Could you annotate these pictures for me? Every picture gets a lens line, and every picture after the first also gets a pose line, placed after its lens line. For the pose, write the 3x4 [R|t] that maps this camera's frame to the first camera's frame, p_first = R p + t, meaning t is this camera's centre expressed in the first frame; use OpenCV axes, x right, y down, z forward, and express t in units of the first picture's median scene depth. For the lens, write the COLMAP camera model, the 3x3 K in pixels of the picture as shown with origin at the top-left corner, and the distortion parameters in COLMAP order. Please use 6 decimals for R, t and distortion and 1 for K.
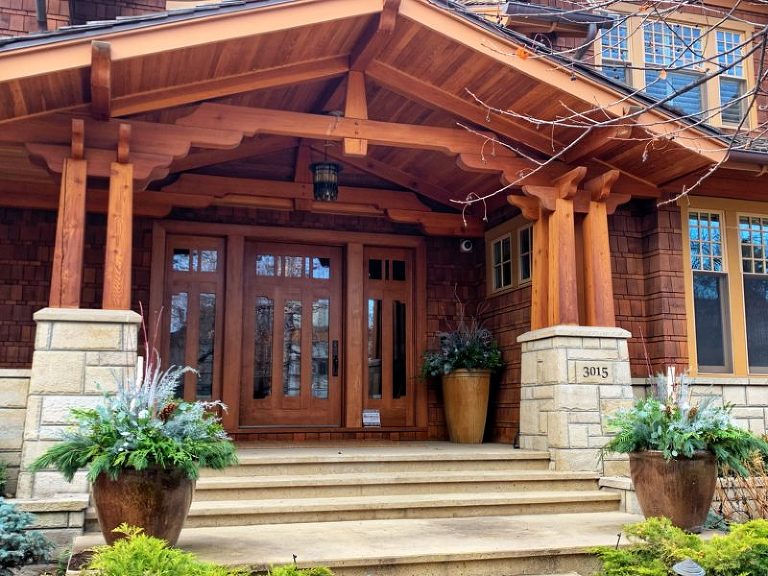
lens RADIAL K [[831.3, 0, 386.2], [0, 831.3, 286.7], [0, 0, 1]] dist [-0.033296, 0.000000]
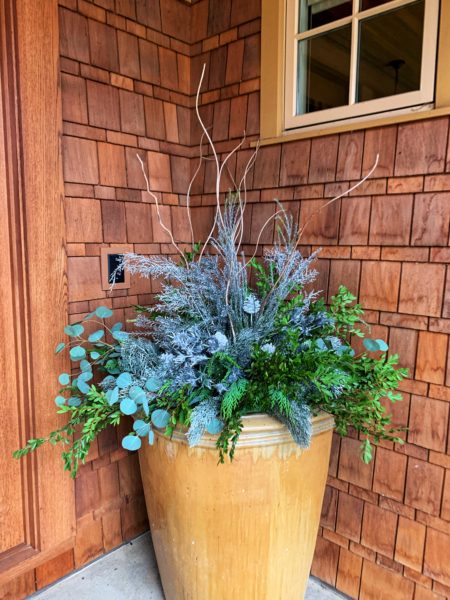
lens RADIAL K [[465.0, 0, 223.5], [0, 465.0, 300.1], [0, 0, 1]] dist [-0.004427, -0.002471]
pose [[0.870597, -0.060149, 0.488306, 0.015783], [-0.082486, 0.960606, 0.265389, 0.025223], [-0.485033, -0.271326, 0.831340, 0.821519]]
